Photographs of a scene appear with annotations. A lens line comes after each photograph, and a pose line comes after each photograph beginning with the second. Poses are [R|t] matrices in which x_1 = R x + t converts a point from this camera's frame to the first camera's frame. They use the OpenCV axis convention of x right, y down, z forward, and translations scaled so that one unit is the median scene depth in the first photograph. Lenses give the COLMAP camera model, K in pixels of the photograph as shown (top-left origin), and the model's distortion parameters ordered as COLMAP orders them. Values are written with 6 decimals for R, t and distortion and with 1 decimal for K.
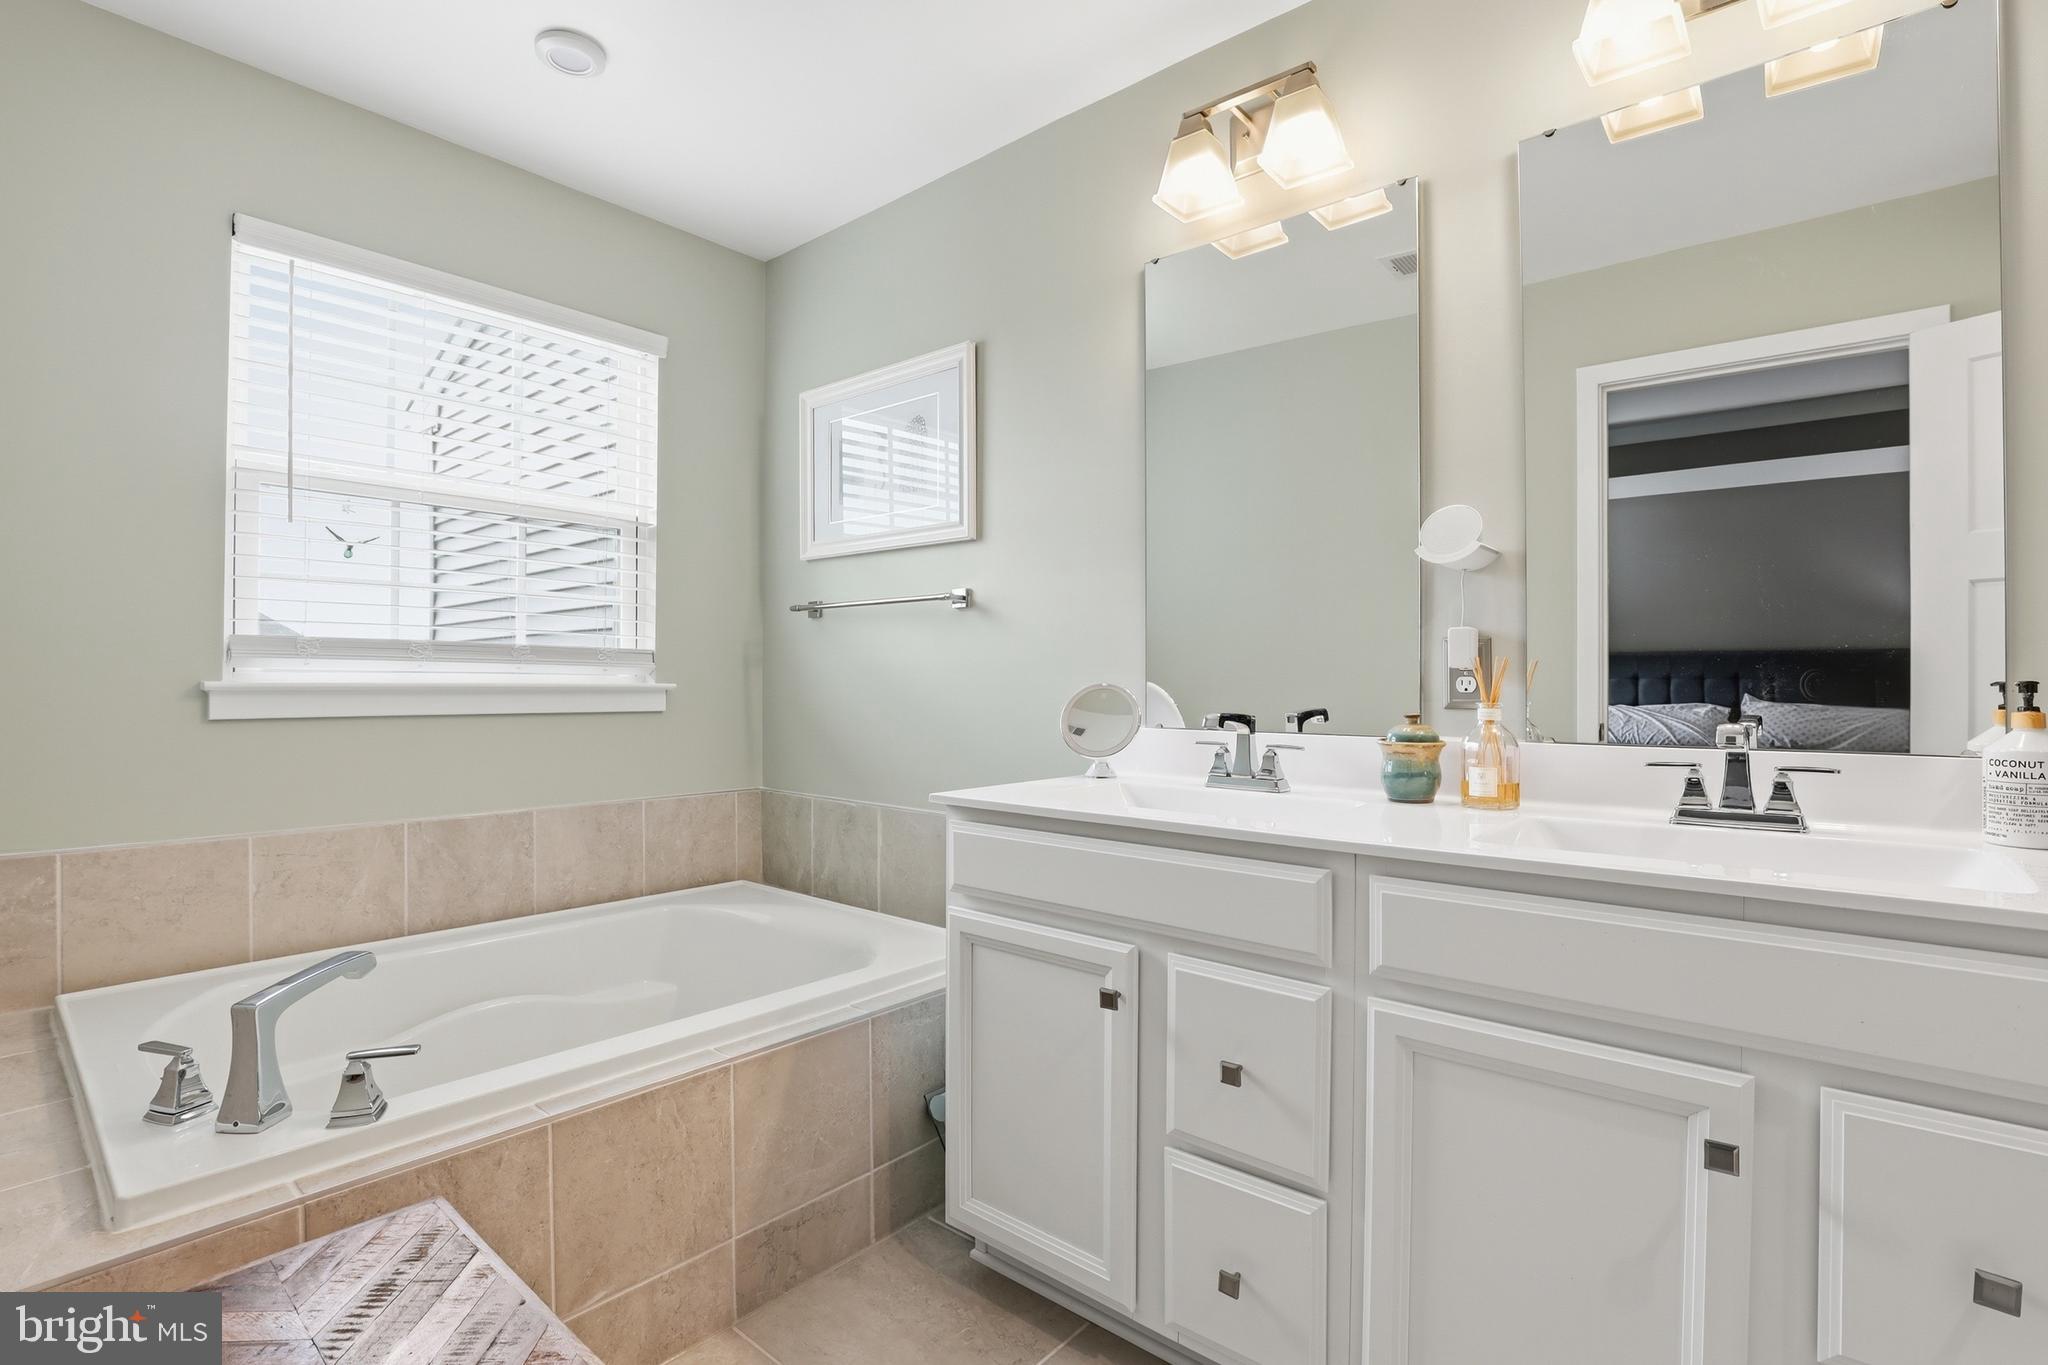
lens RADIAL K [[961.0, 0, 1024.0], [0, 961.0, 682.5], [0, 0, 1]] dist [-0.029745, 0.000337]
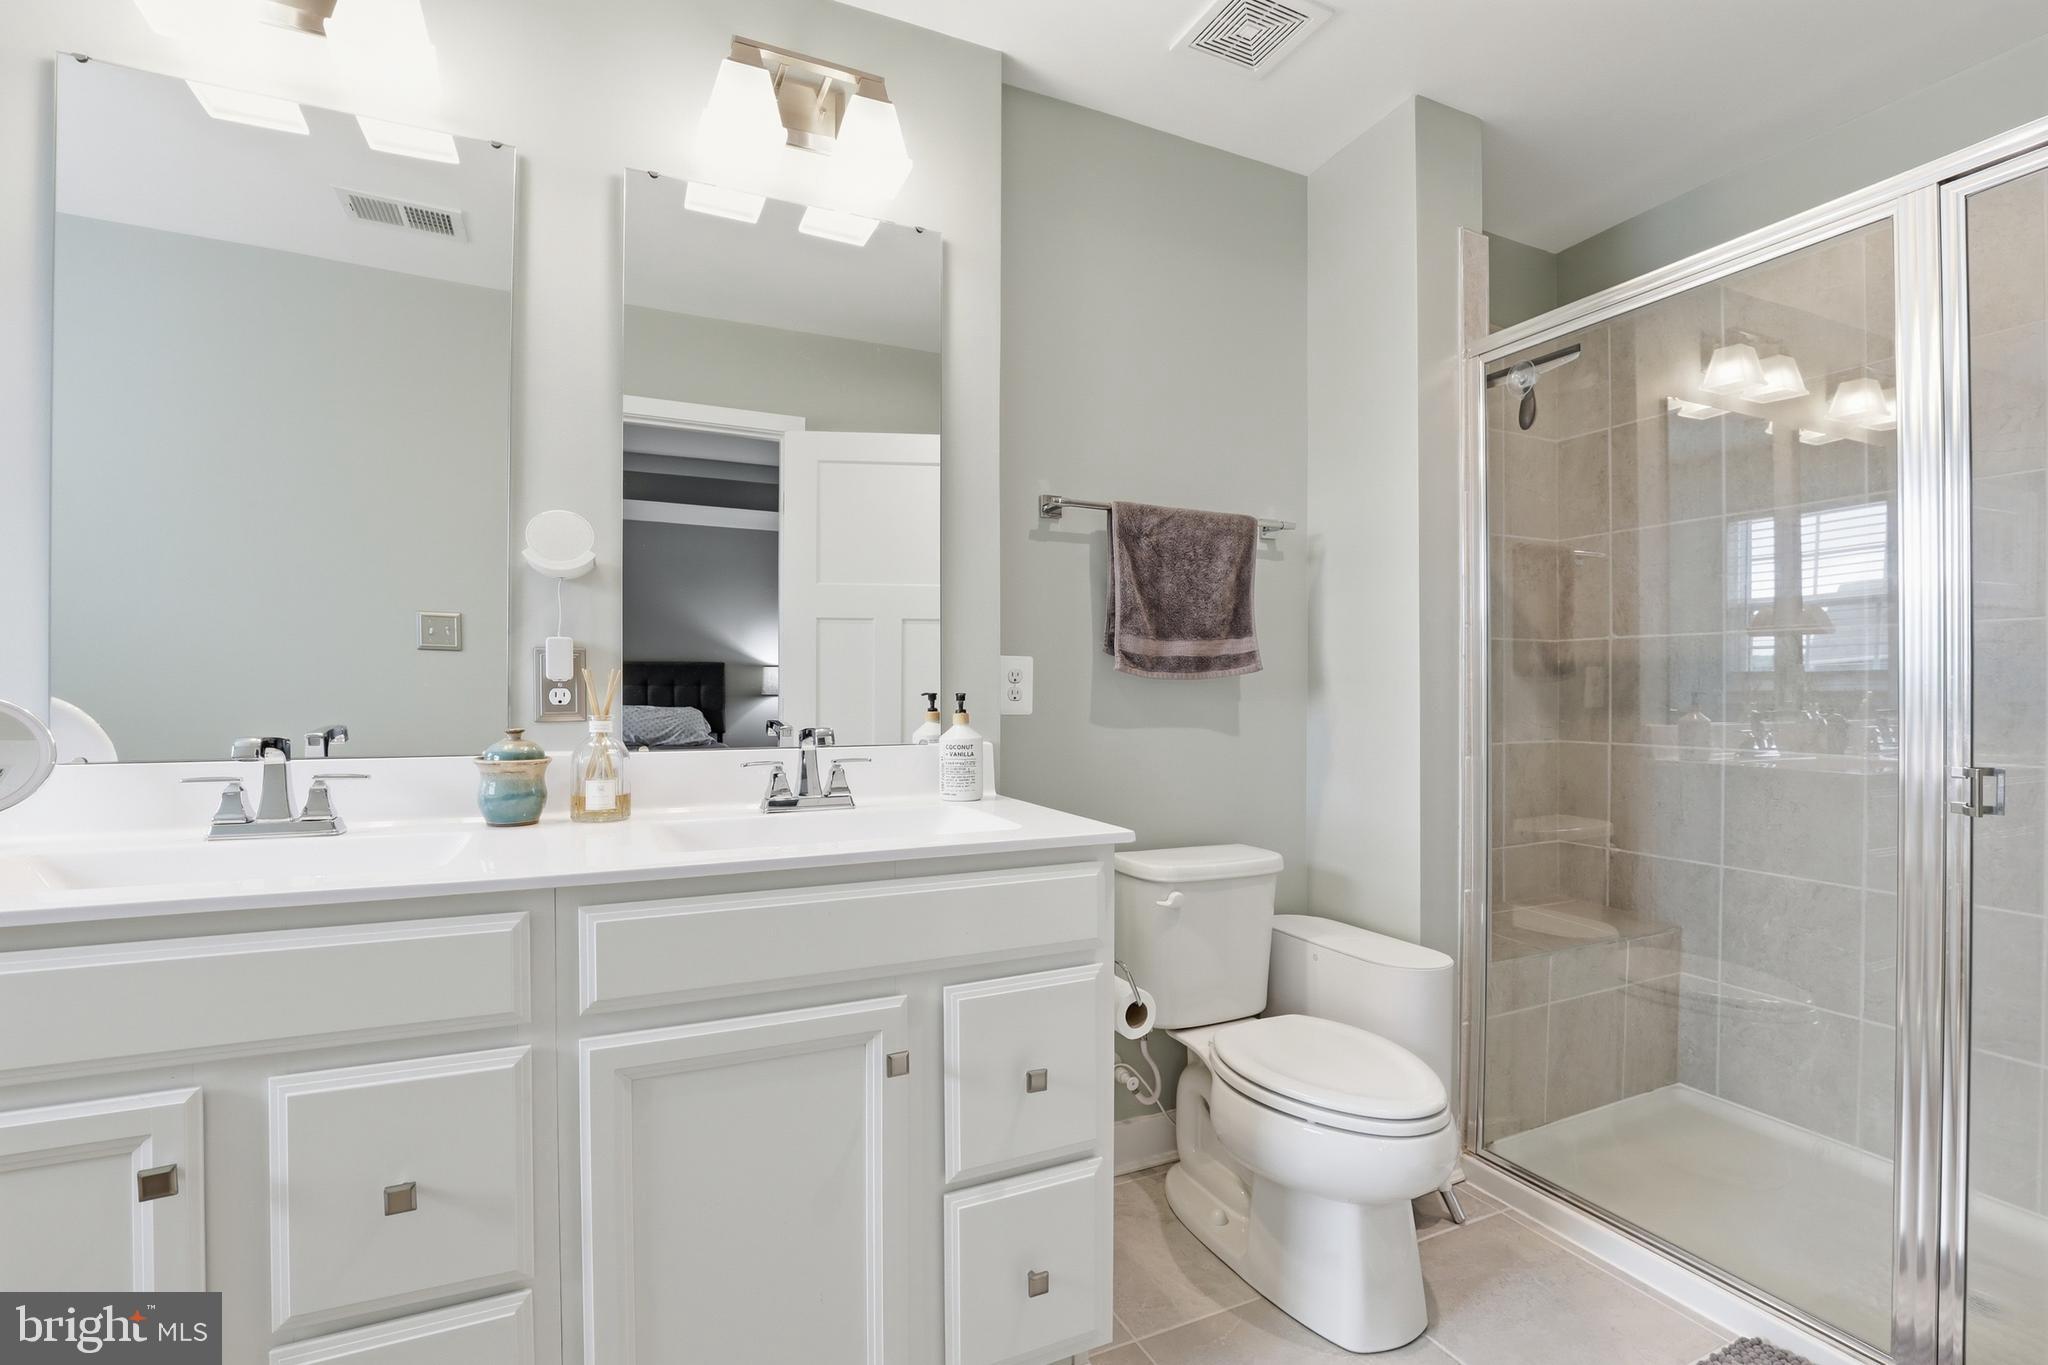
lens RADIAL K [[961.0, 0, 1024.0], [0, 961.0, 682.5], [0, 0, 1]] dist [-0.029745, 0.000337]
pose [[0.399740, 0.003294, 0.916623, -0.244791], [-0.001618, 0.999995, -0.002888, -0.010360], [-0.916627, -0.000329, 0.399743, 0.190568]]
